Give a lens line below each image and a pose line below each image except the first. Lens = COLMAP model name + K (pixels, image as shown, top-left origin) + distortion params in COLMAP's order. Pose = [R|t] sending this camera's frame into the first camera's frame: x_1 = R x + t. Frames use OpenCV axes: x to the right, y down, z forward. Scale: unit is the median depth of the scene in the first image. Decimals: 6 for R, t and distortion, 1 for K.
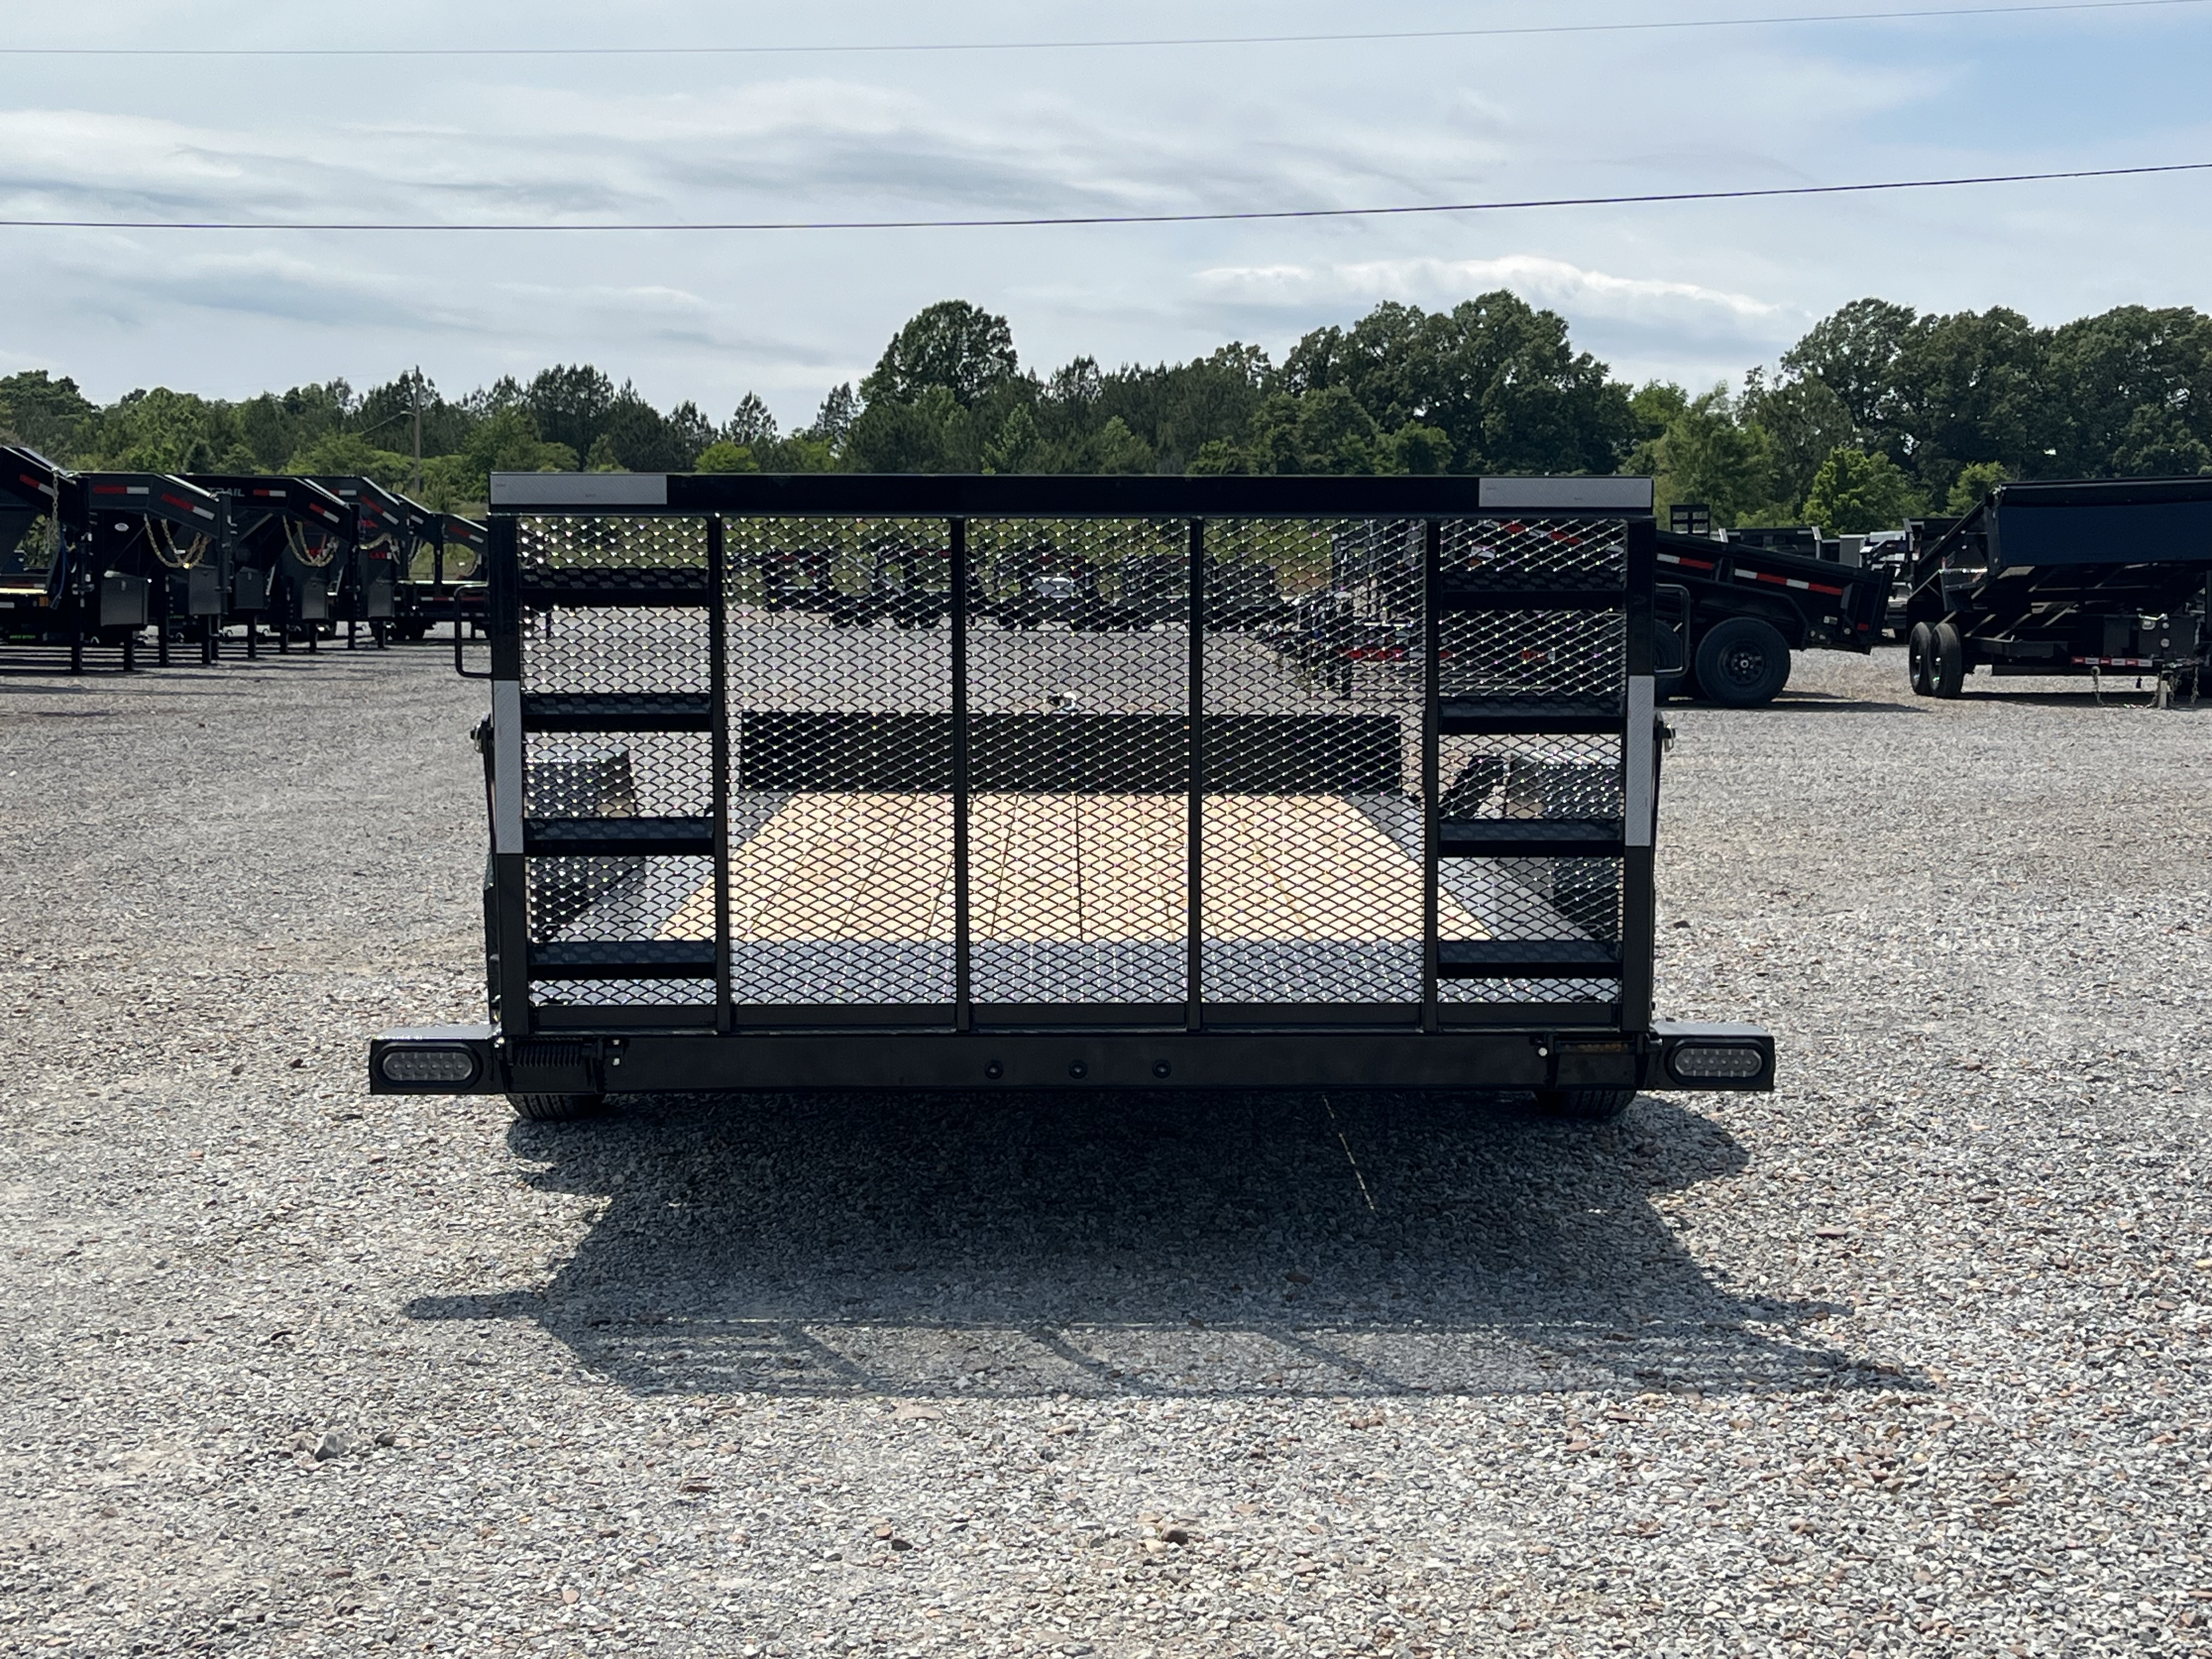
lens RADIAL K [[3037.8, 0, 1137.0], [0, 3037.8, 833.8], [0, 0, 1]] dist [0.127336, -0.431738]
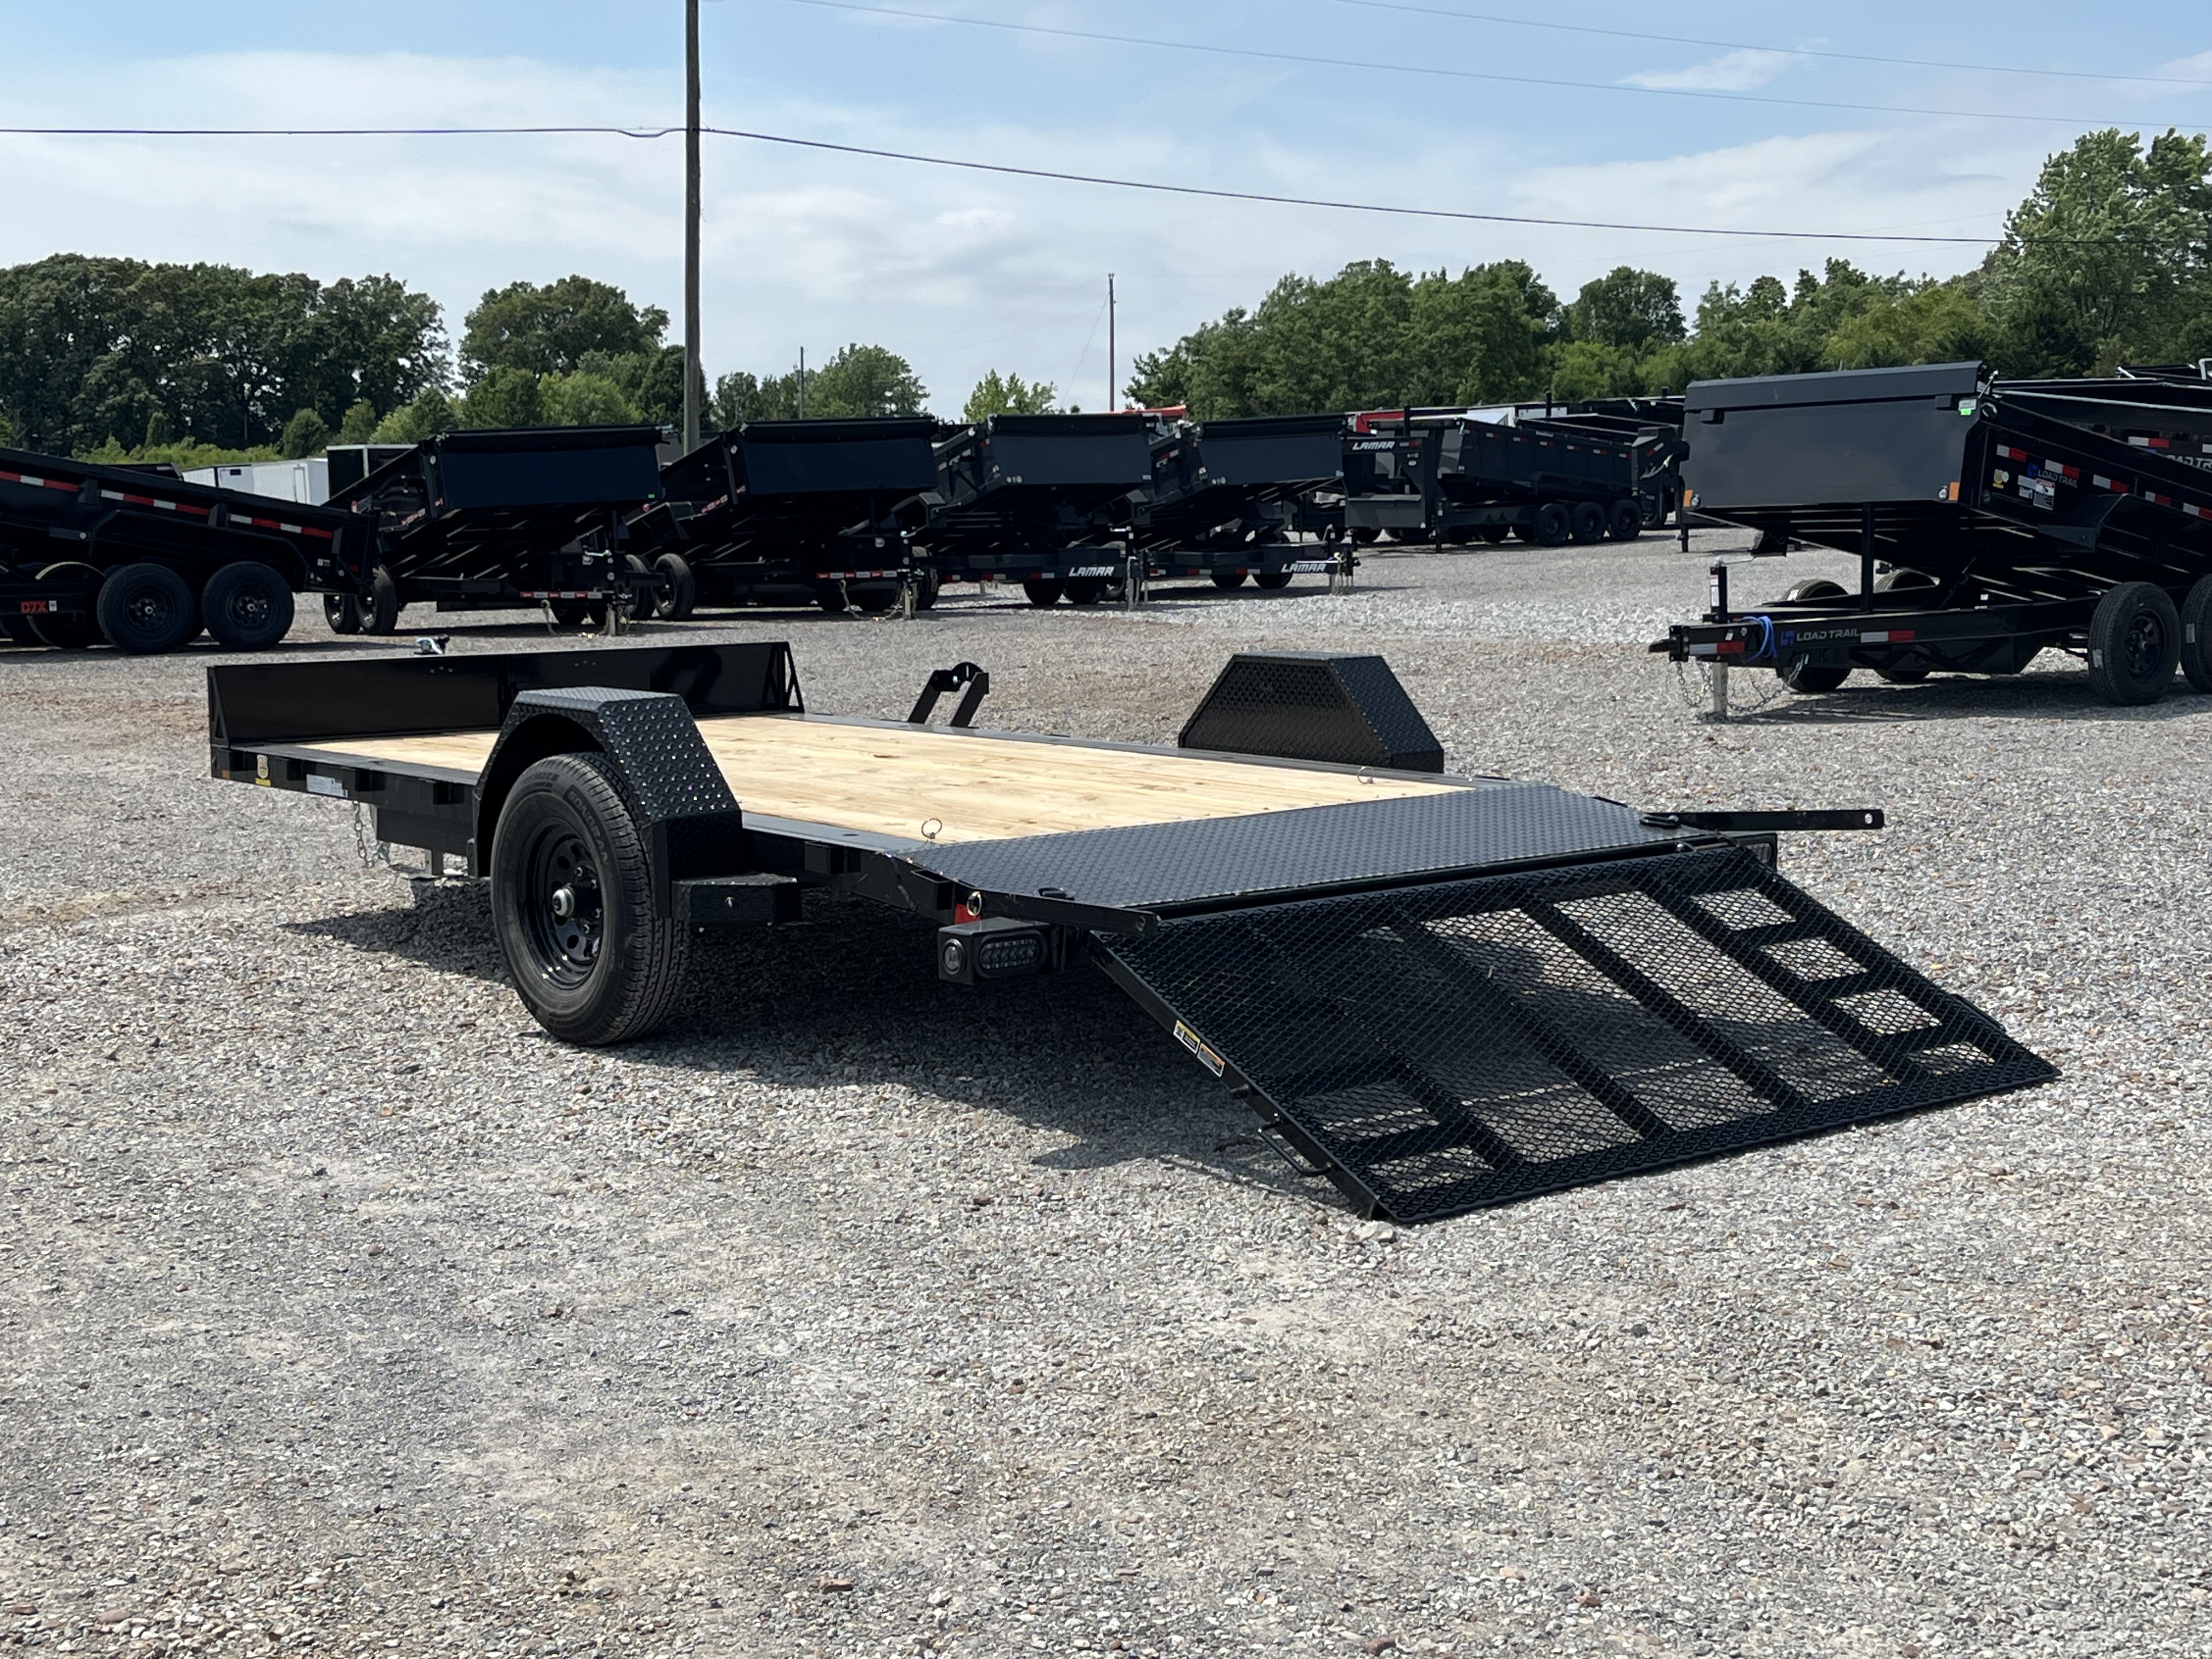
lens RADIAL K [[3004.9, 0, 1091.2], [0, 3004.9, 880.4], [0, 0, 1]] dist [0.129571, -0.447056]
pose [[0.797760, -0.091141, 0.596047, -0.205689], [0.071260, 0.995834, 0.056895, -0.002765], [-0.598749, -0.002914, 0.800931, 0.024193]]
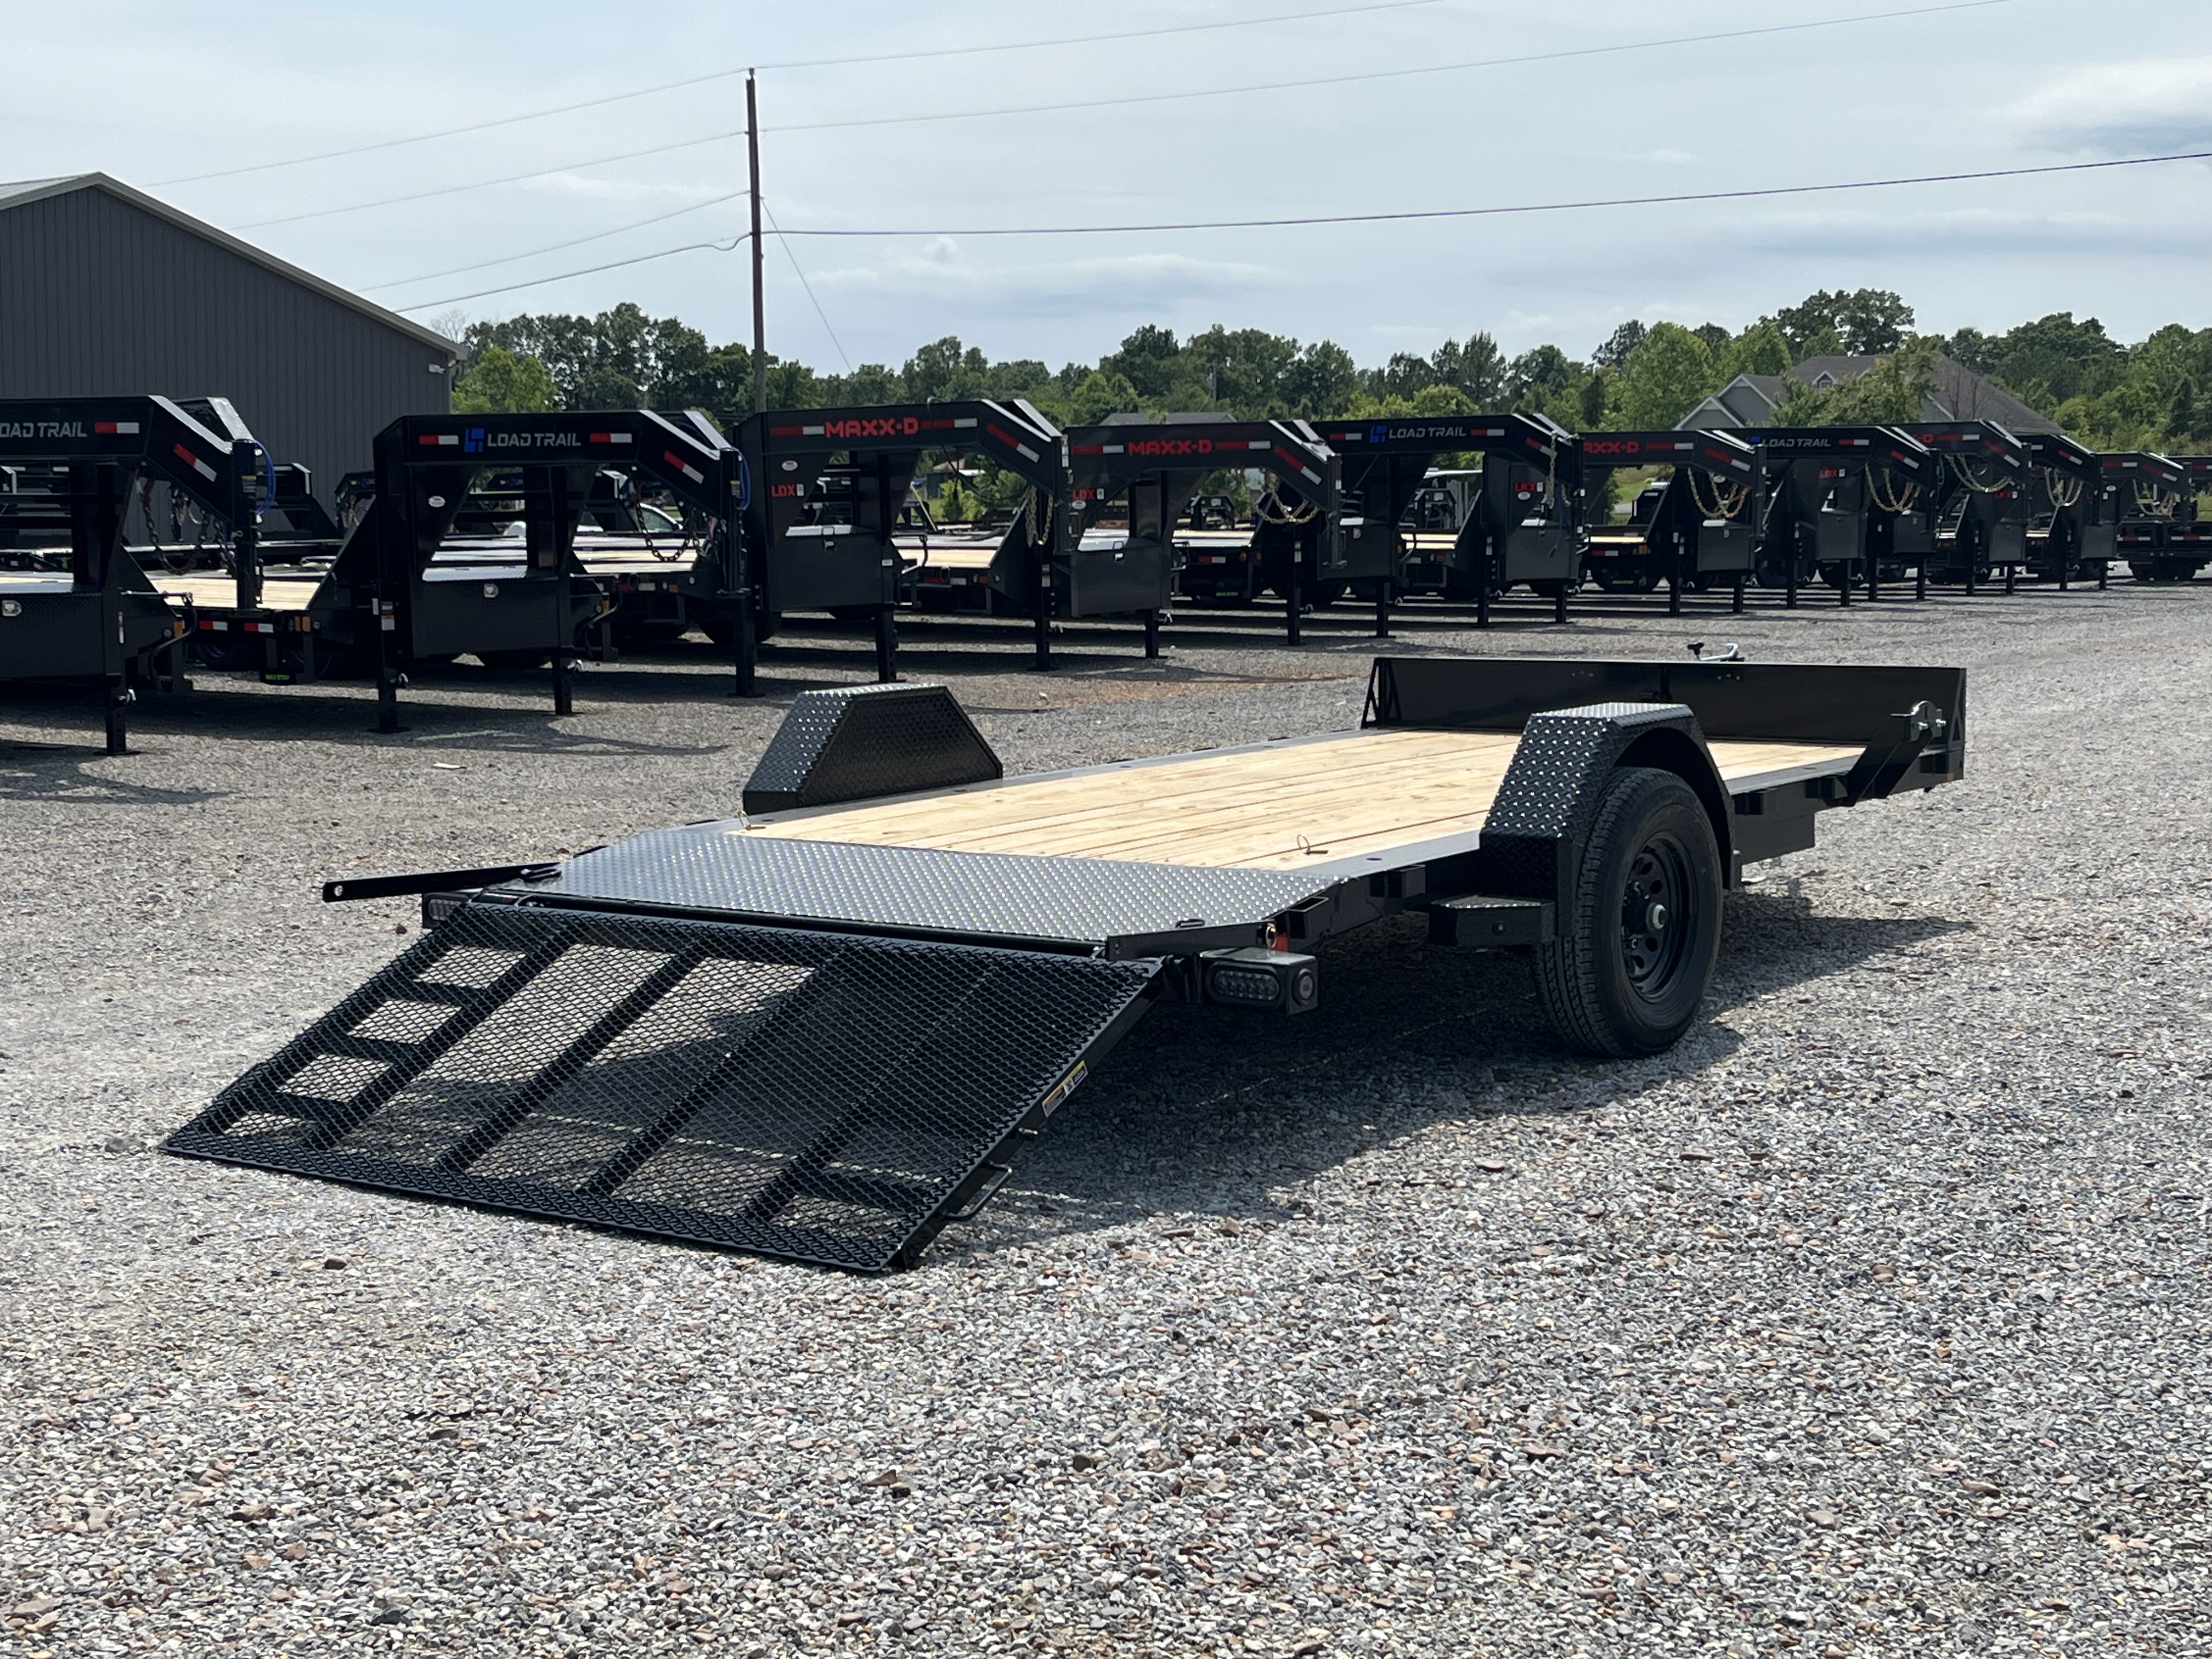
lens RADIAL K [[3004.9, 0, 1091.2], [0, 3004.9, 880.4], [0, 0, 1]] dist [0.129571, -0.447056]
pose [[0.789529, 0.059221, -0.610850, 0.195250], [-0.037054, 0.998117, 0.048873, -0.003438], [0.612594, -0.015952, 0.790237, 0.025534]]
